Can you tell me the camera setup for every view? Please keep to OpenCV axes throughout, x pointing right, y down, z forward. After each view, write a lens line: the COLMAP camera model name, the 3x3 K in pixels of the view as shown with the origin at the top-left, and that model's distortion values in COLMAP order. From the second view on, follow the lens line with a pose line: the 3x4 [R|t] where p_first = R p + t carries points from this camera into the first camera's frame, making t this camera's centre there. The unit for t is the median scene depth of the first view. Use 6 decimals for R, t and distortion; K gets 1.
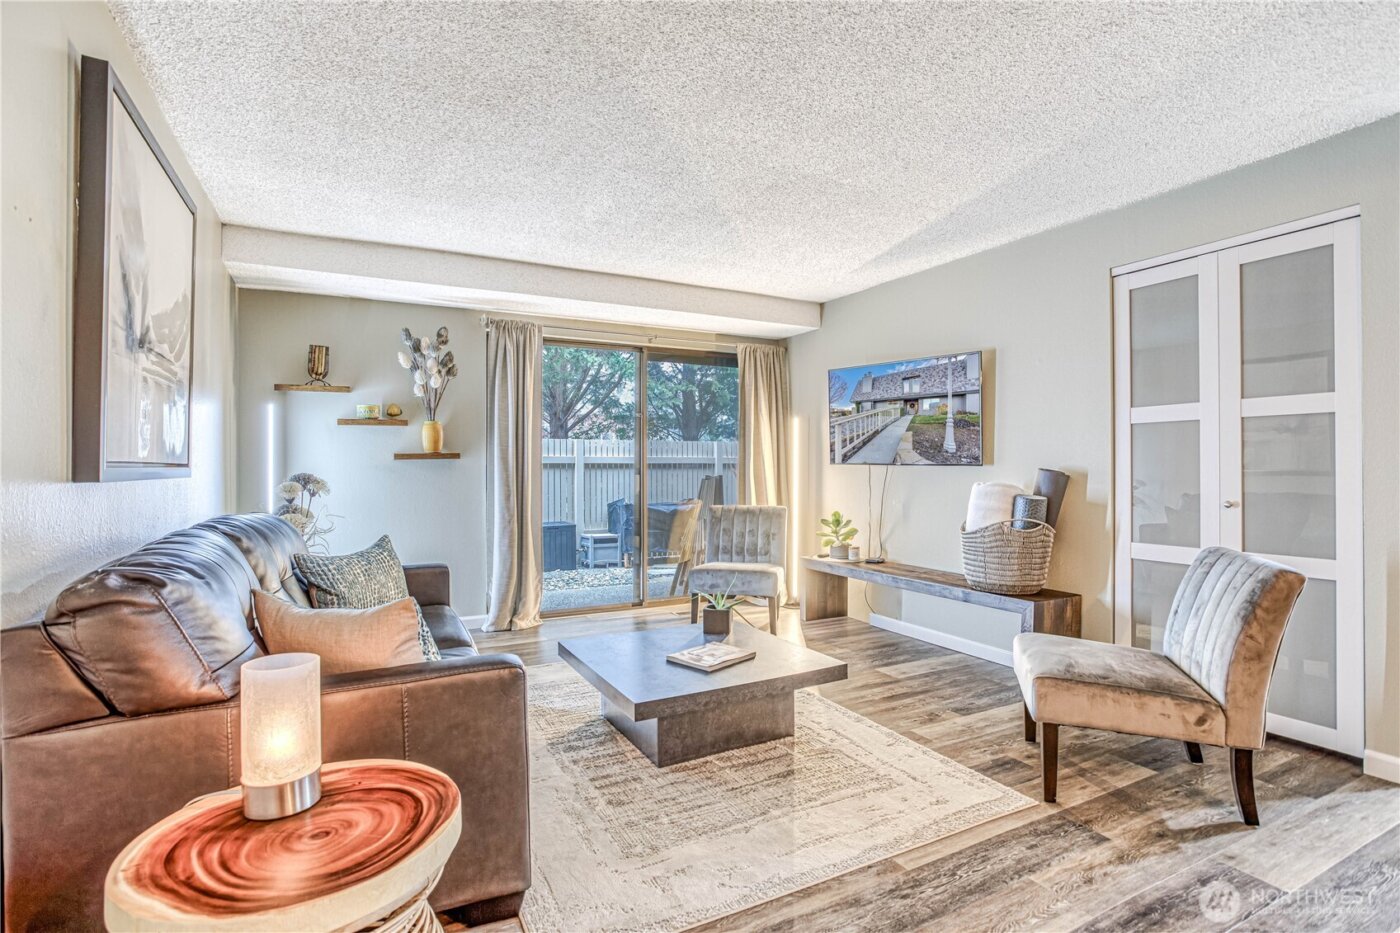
lens RADIAL K [[690.3, 0, 707.3], [0, 690.3, 466.2], [0, 0, 1]] dist [-0.049905, 0.019059]
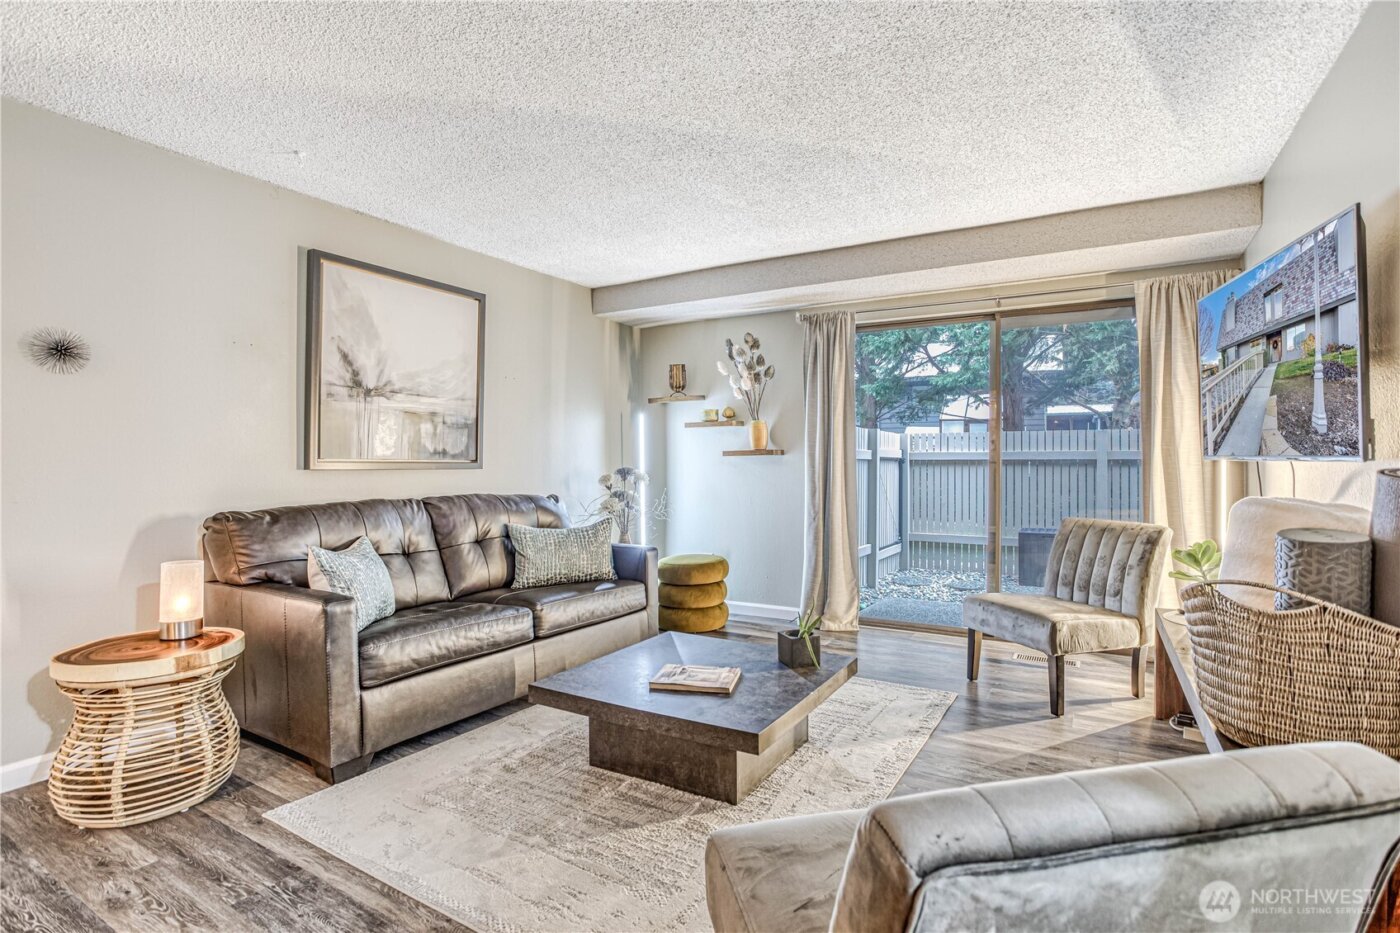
lens RADIAL K [[690.3, 0, 690.8], [0, 690.3, 465.8], [0, 0, 1]] dist [-0.049905, 0.019059]
pose [[0.509188, 0.005239, -0.860639, 0.507324], [-0.001906, 0.999986, 0.004959, 0.000836], [0.860653, -0.000885, 0.509191, 0.368041]]
